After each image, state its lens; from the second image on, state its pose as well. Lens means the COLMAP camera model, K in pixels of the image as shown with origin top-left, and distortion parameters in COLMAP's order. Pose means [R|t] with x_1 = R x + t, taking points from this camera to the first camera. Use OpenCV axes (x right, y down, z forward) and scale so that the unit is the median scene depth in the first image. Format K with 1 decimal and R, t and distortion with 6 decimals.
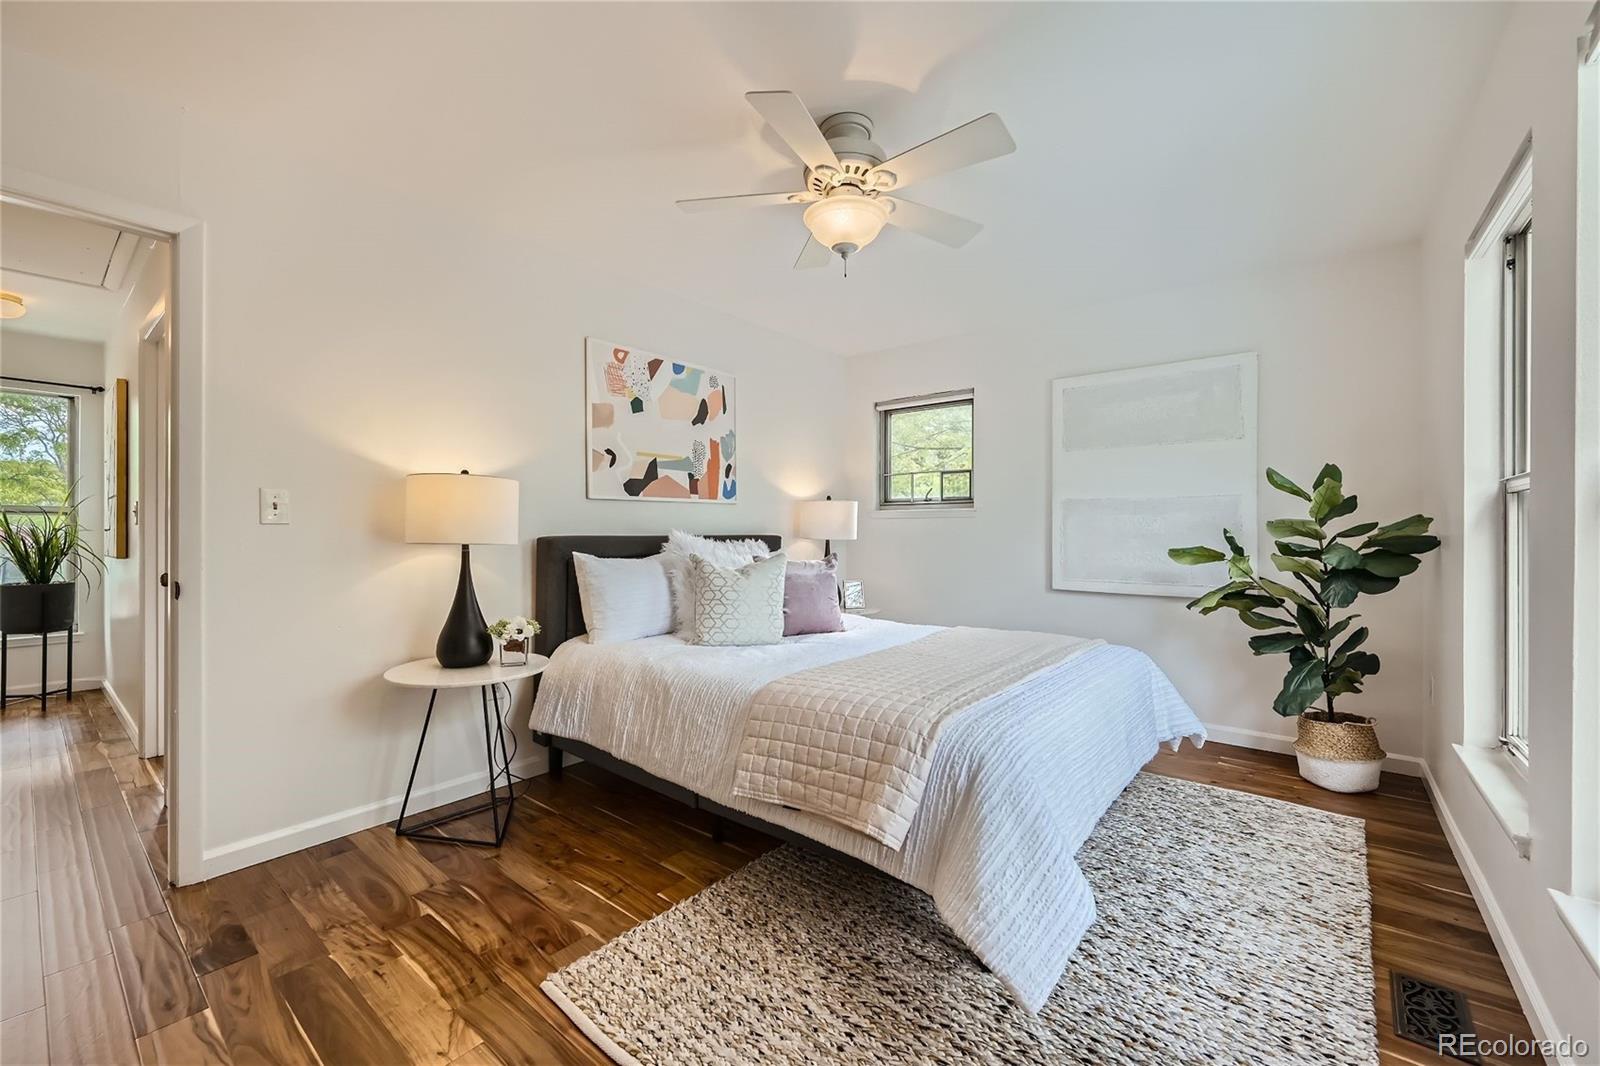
lens RADIAL K [[631.7, 0, 797.6], [0, 631.7, 530.7], [0, 0, 1]] dist [-0.000213, 0.000132]
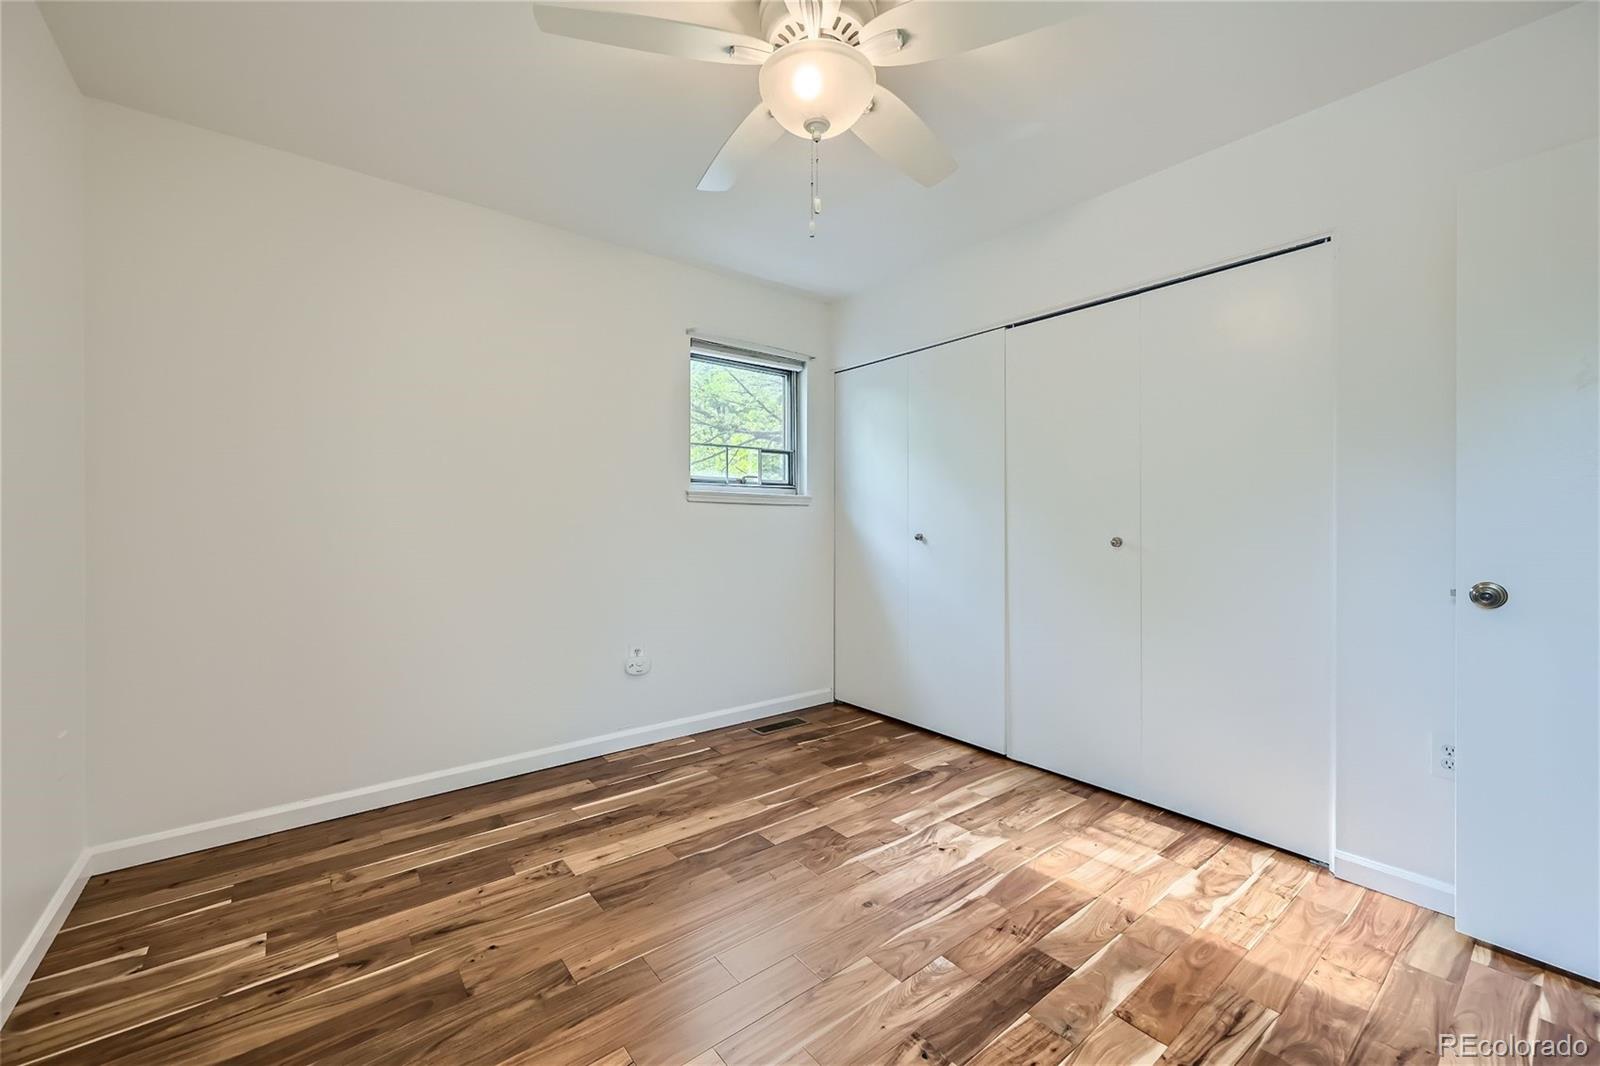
lens RADIAL K [[631.7, 0, 793.1], [0, 631.7, 527.7], [0, 0, 1]] dist [-0.000213, 0.000132]
pose [[0.225727, -0.010449, 0.974135, -0.569807], [0.002439, 0.999945, 0.010161, 0.000288], [-0.974188, 0.000082, 0.225740, 0.774320]]
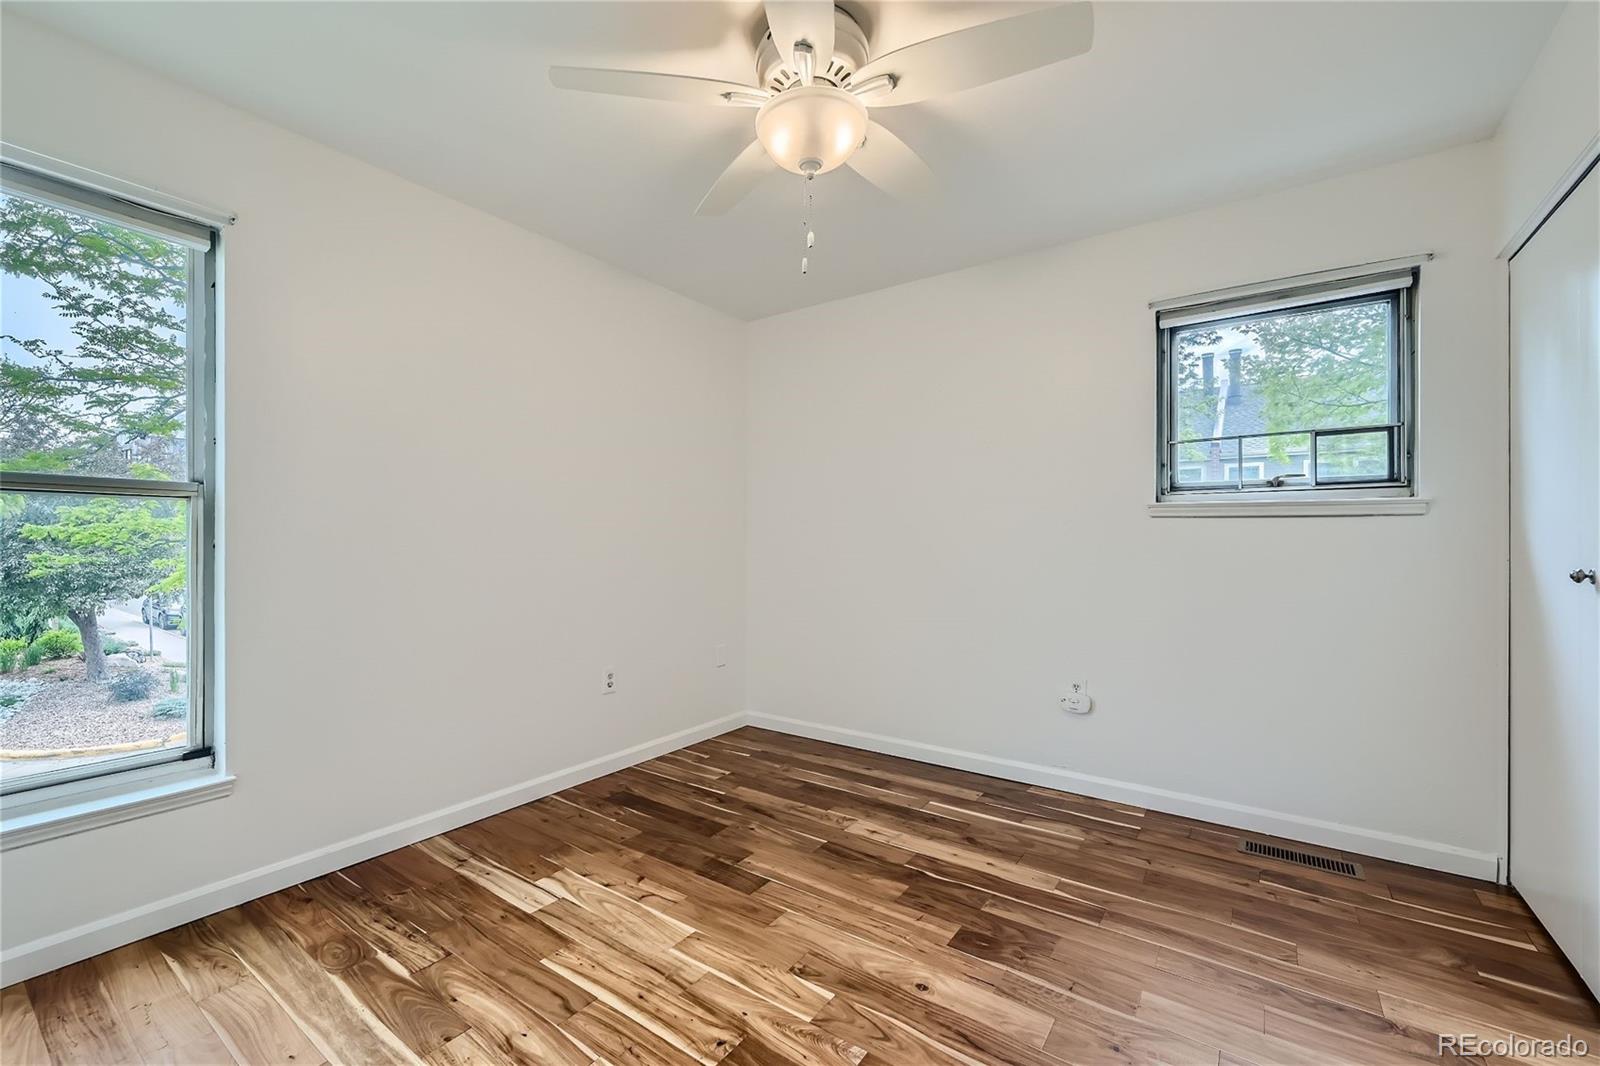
lens RADIAL K [[642.1, 0, 737.4], [0, 642.1, 540.8], [0, 0, 1]] dist [-0.001791, -0.000518]
pose [[0.999341, 0.000849, 0.036284, -0.284913], [-0.000713, 0.999993, -0.003765, 0.001906], [-0.036287, 0.003737, 0.999334, 0.473011]]
